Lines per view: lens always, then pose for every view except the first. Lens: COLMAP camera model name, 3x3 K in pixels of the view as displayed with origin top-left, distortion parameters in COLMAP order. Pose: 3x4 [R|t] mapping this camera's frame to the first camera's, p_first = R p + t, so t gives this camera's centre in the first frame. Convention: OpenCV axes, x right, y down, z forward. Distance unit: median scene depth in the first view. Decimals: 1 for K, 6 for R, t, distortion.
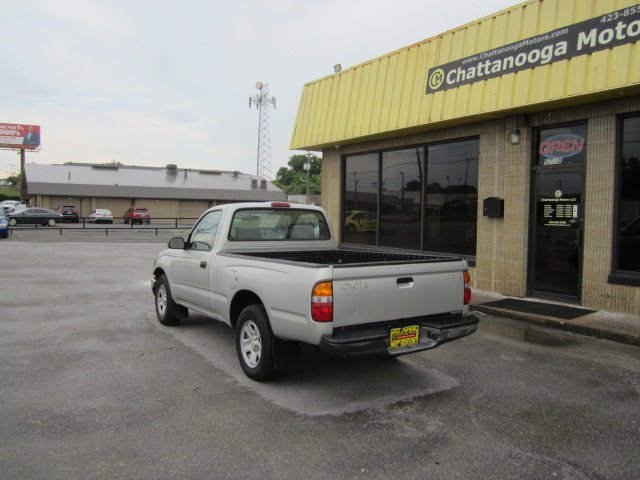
lens RADIAL K [[519.0, 0, 321.8], [0, 519.0, 236.5], [0, 0, 1]] dist [-0.047166, 0.003784]
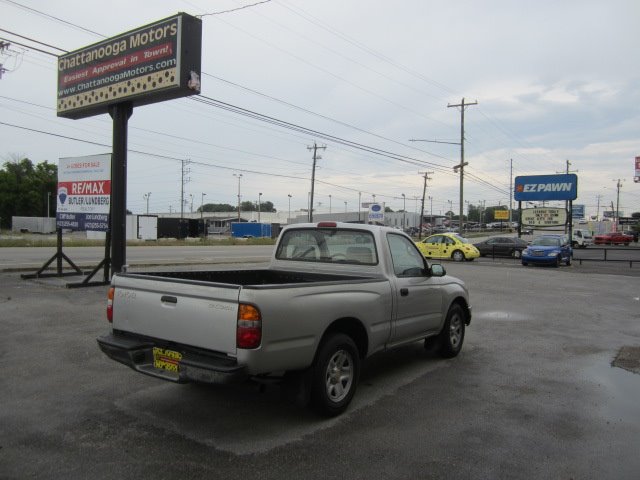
lens RADIAL K [[519.0, 0, 318.2], [0, 519.0, 234.7], [0, 0, 1]] dist [-0.047166, 0.003784]
pose [[0.362457, -0.012859, -0.931912, 0.582580], [-0.051535, 0.998098, -0.033816, -0.007150], [0.930574, 0.060283, 0.361105, 0.470239]]
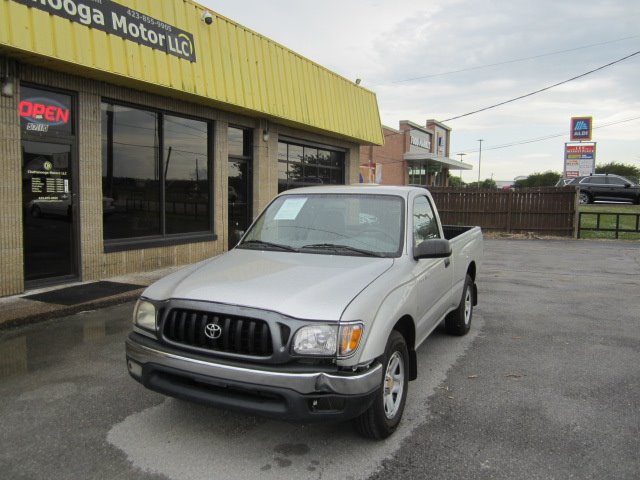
lens RADIAL K [[519.0, 0, 318.2], [0, 519.0, 236.7], [0, 0, 1]] dist [-0.047166, 0.003784]
pose [[-0.511435, -0.089289, 0.854670, -0.570487], [0.017439, 0.993304, 0.114208, -0.056982], [-0.859145, 0.073314, -0.506454, 1.103588]]
